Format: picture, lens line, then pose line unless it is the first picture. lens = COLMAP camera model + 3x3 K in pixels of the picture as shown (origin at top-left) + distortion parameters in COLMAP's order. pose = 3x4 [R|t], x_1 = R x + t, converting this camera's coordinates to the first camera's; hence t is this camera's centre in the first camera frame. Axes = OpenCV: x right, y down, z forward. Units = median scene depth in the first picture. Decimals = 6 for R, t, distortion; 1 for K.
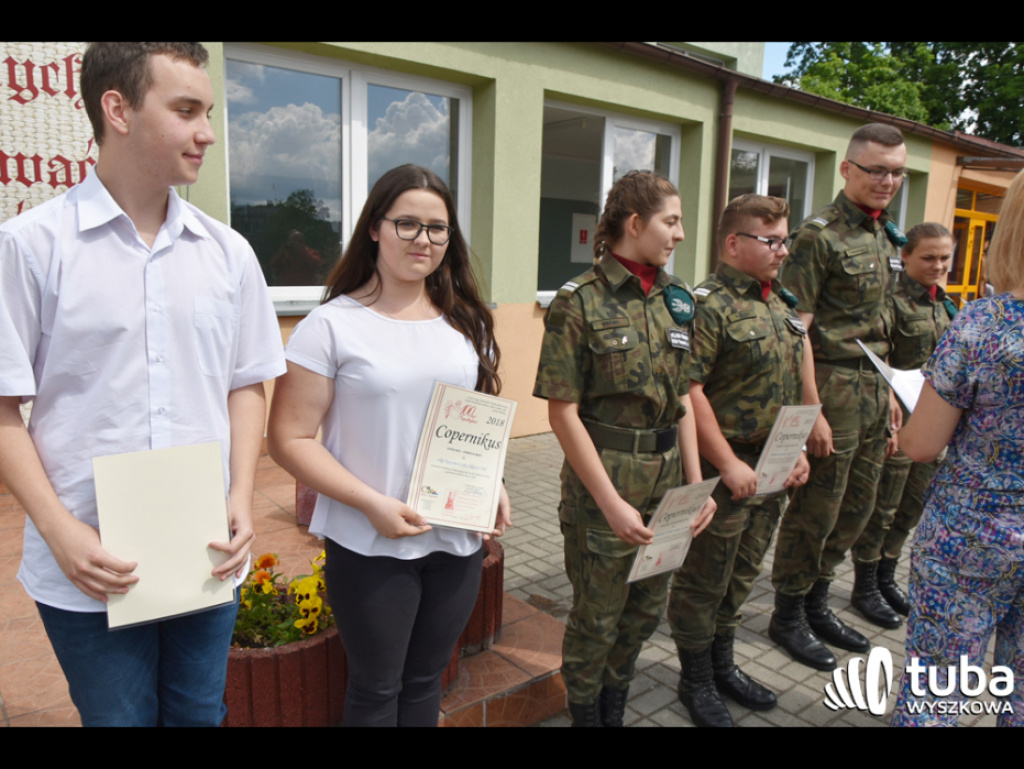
lens RADIAL K [[781.4, 0, 511.0], [0, 781.4, 382.0], [0, 0, 1]] dist [-0.026881, -0.000613]
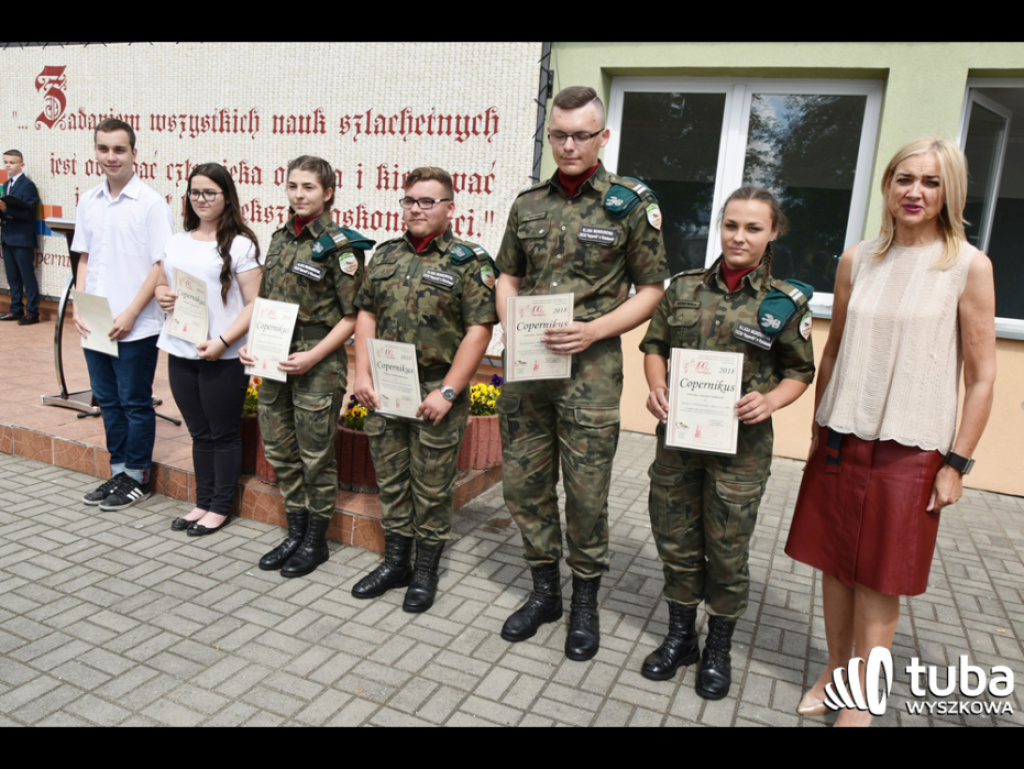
lens RADIAL K [[781.4, 0, 512.7], [0, 781.4, 389.1], [0, 0, 1]] dist [-0.026881, -0.000613]
pose [[0.469301, 0.181508, -0.864182, 0.927658], [-0.208716, 0.973717, 0.091169, -0.025135], [0.858017, 0.137583, 0.494851, 0.344176]]
